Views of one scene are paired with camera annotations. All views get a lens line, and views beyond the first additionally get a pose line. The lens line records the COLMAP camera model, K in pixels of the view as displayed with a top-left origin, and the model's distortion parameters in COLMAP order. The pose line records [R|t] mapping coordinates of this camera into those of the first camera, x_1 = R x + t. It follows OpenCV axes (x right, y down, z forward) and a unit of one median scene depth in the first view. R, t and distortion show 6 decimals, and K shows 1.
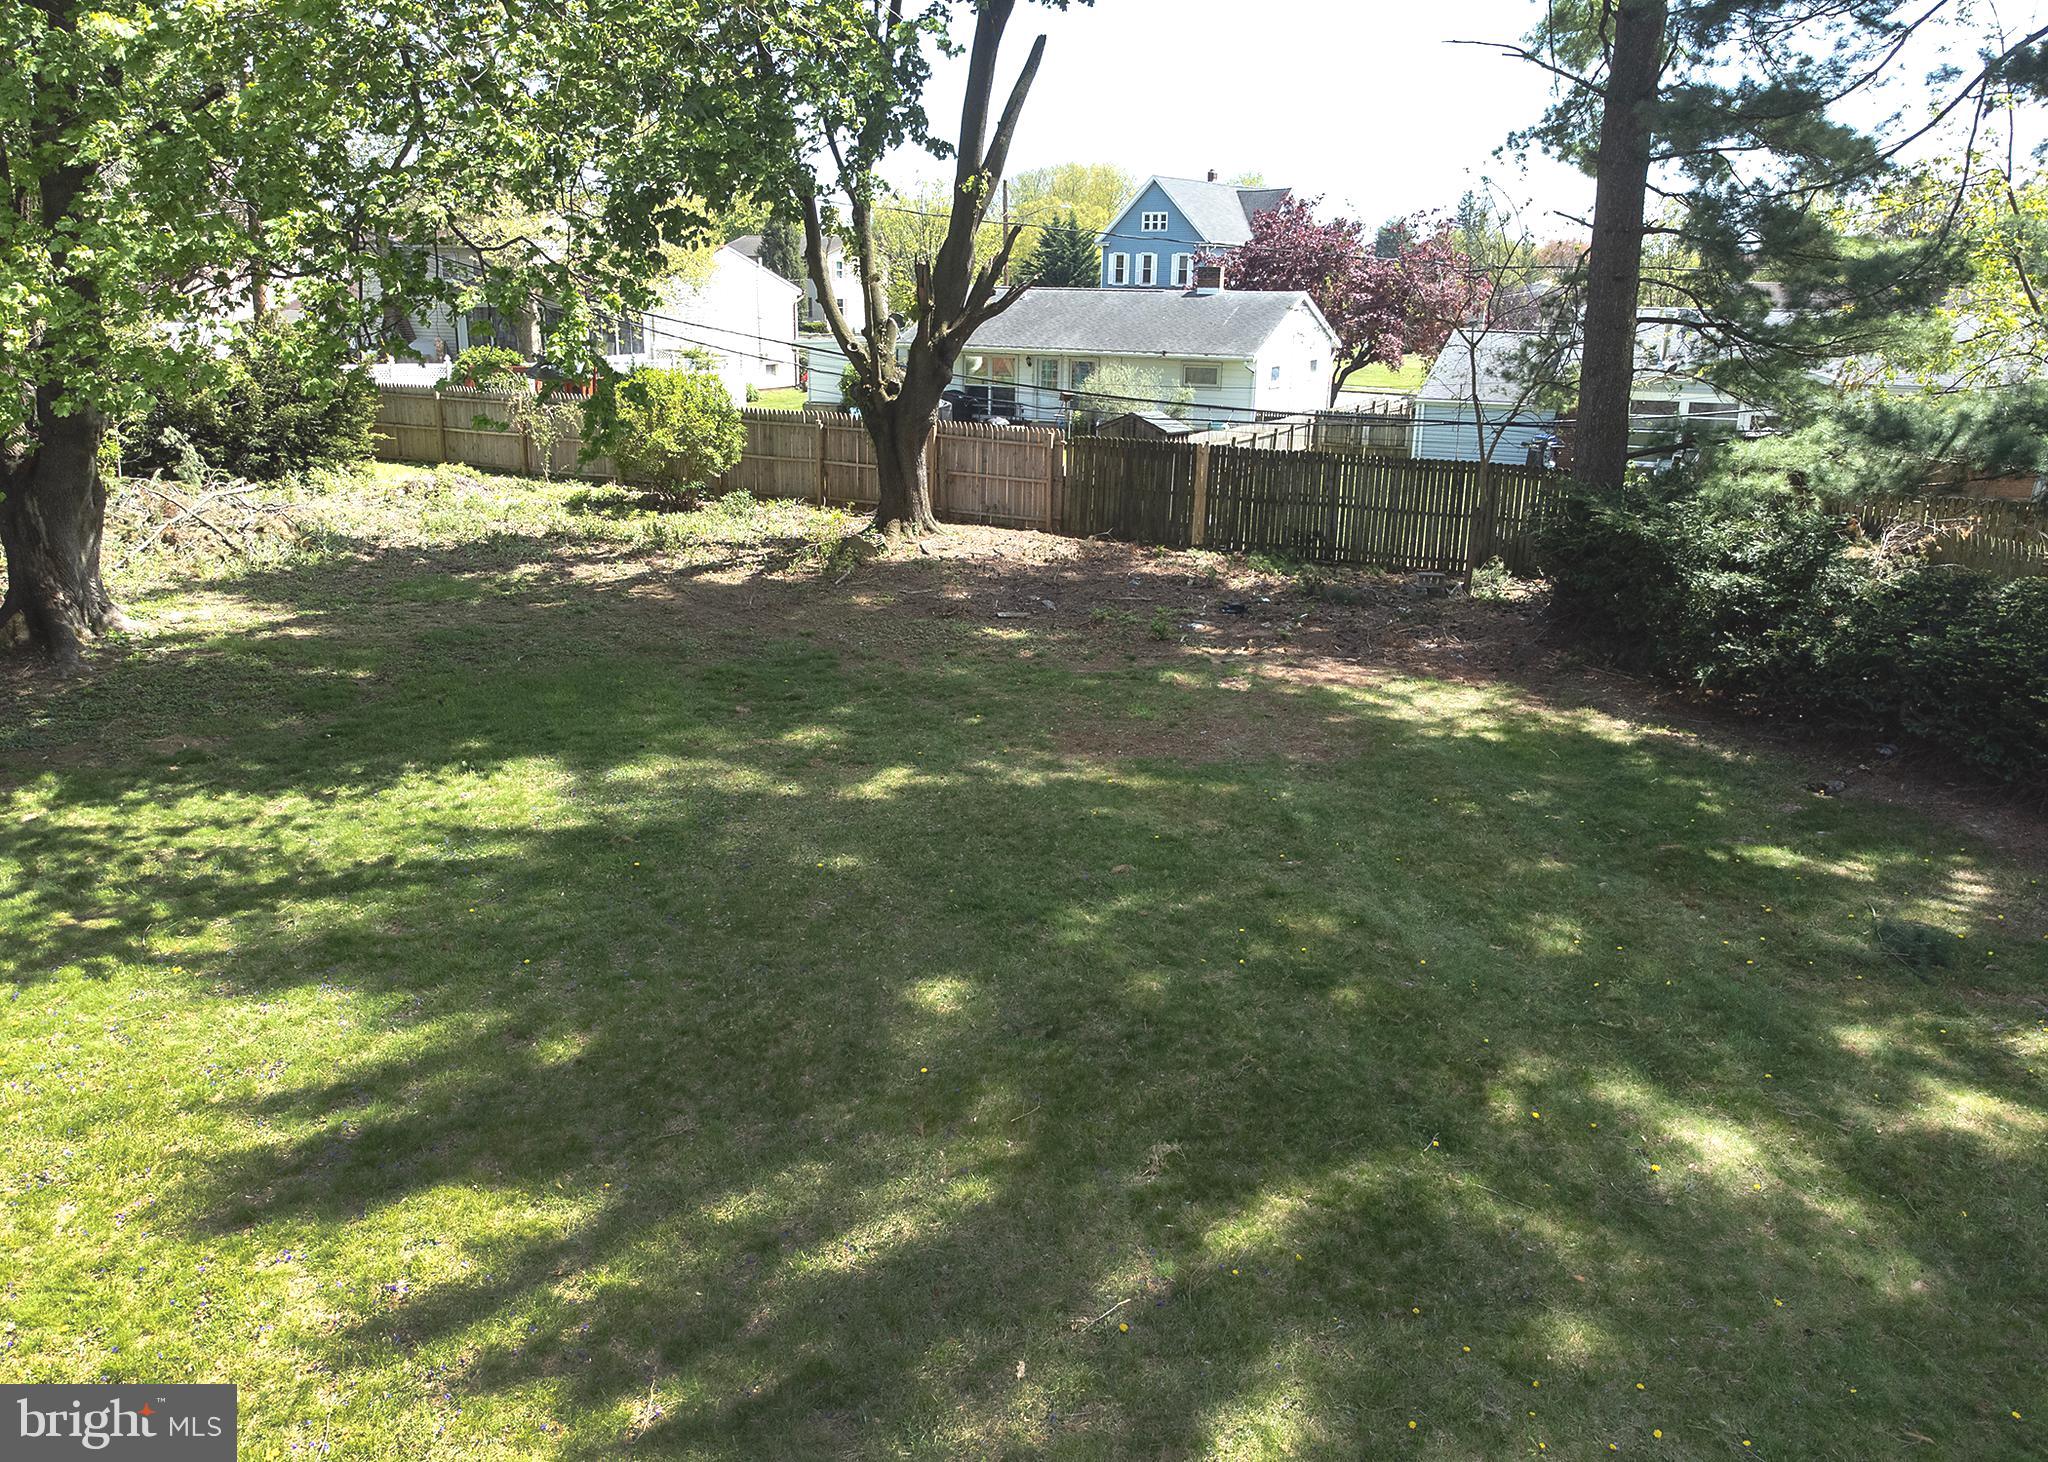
lens RADIAL K [[1533.0, 0, 1014.8], [0, 1533.0, 731.7], [0, 0, 1]] dist [0.034677, -0.021730]
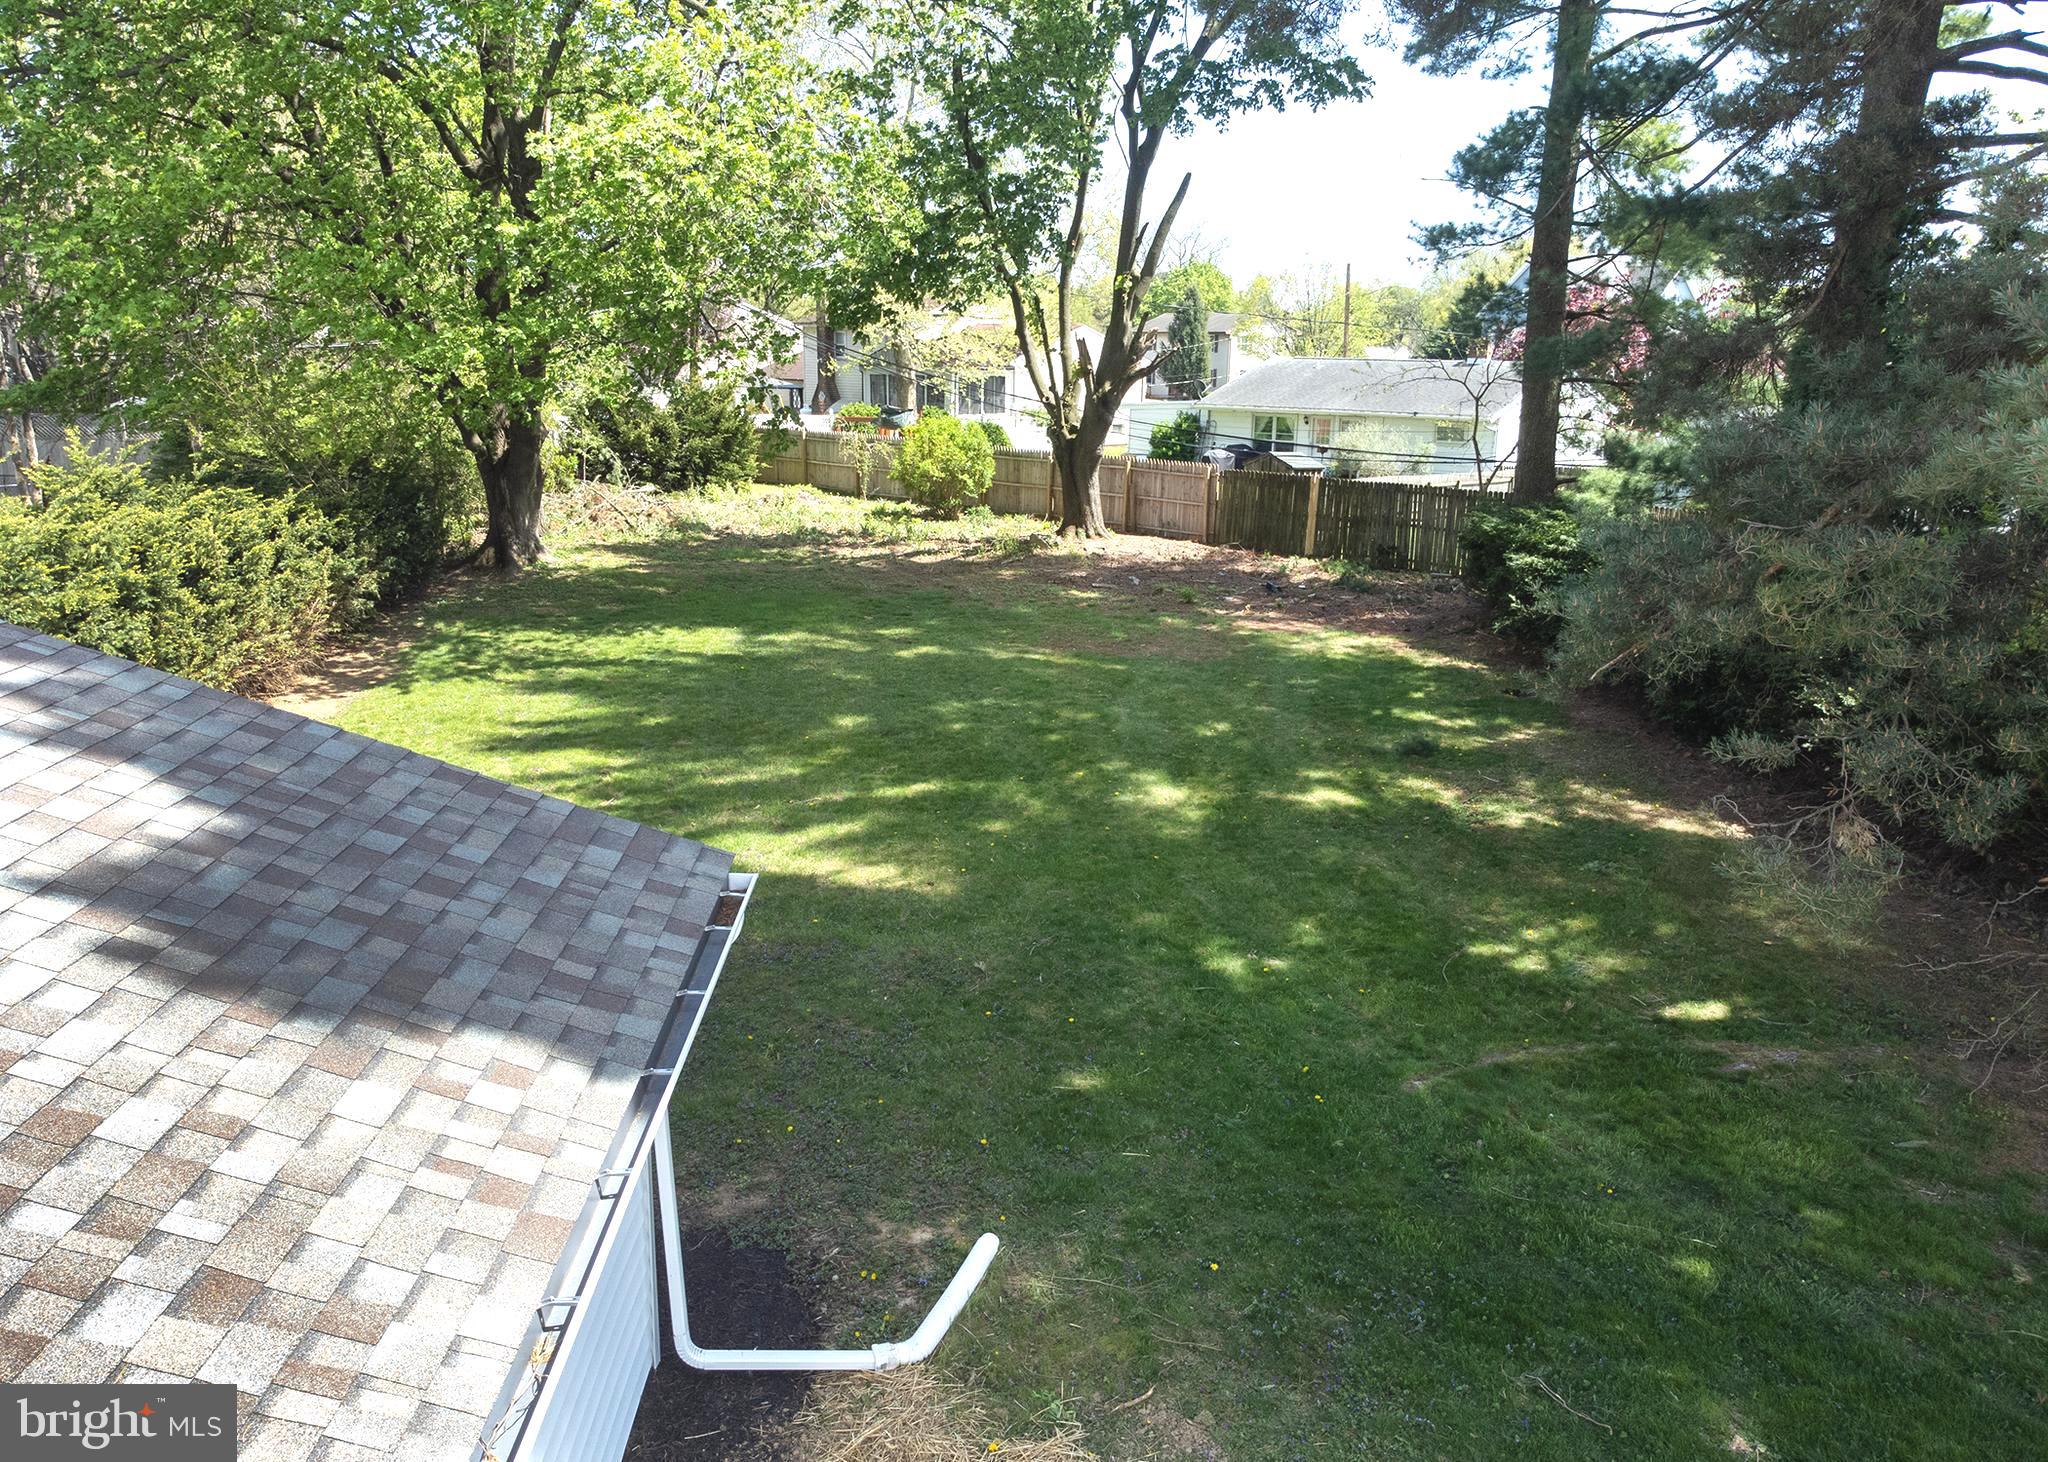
lens RADIAL K [[1533.0, 0, 1035.1], [0, 1533.0, 748.8], [0, 0, 1]] dist [0.034677, -0.021730]
pose [[0.958639, 0.074273, -0.274762, 0.281825], [-0.083670, 0.996237, -0.022622, 0.092290], [0.272048, 0.044676, 0.961246, -0.306031]]
